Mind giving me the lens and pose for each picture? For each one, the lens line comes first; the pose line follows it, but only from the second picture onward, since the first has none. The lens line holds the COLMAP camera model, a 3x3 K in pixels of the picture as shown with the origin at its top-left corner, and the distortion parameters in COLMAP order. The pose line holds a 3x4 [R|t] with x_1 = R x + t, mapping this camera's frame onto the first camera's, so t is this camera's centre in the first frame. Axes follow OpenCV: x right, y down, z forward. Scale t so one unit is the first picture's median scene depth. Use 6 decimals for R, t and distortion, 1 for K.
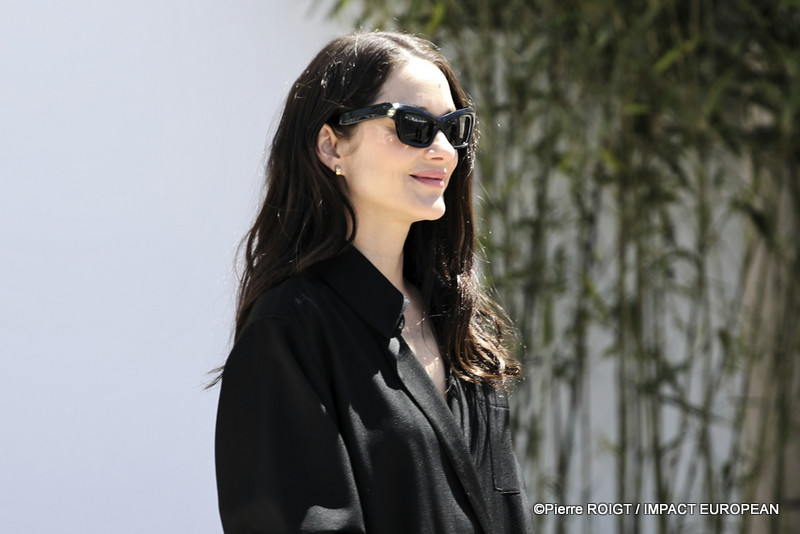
lens RADIAL K [[3085.2, 0, 403.8], [0, 3085.2, 264.2], [0, 0, 1]] dist [-0.115327, 0.000000]
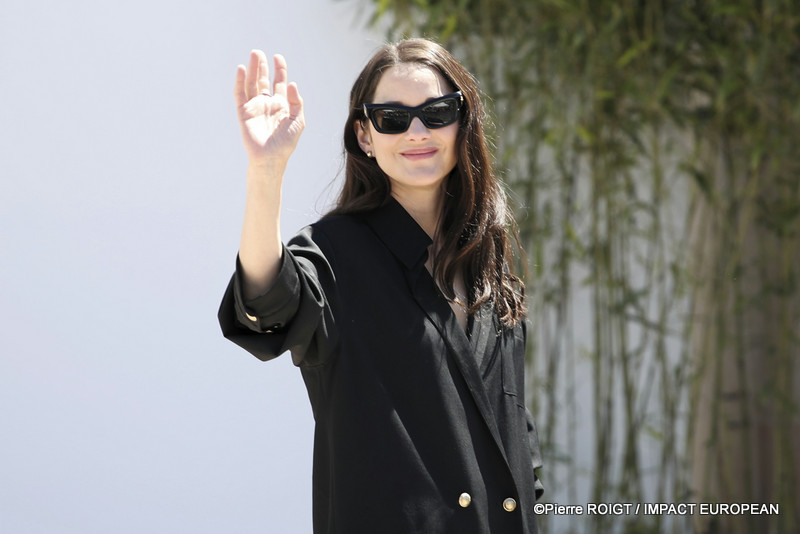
lens RADIAL K [[3085.2, 0, 396.5], [0, 3085.2, 268.1], [0, 0, 1]] dist [-0.115327, 0.000000]
pose [[0.999827, -0.015111, 0.010812, -0.027450], [0.015034, 0.999862, 0.007115, 0.012241], [-0.010918, -0.006951, 0.999916, -0.299449]]
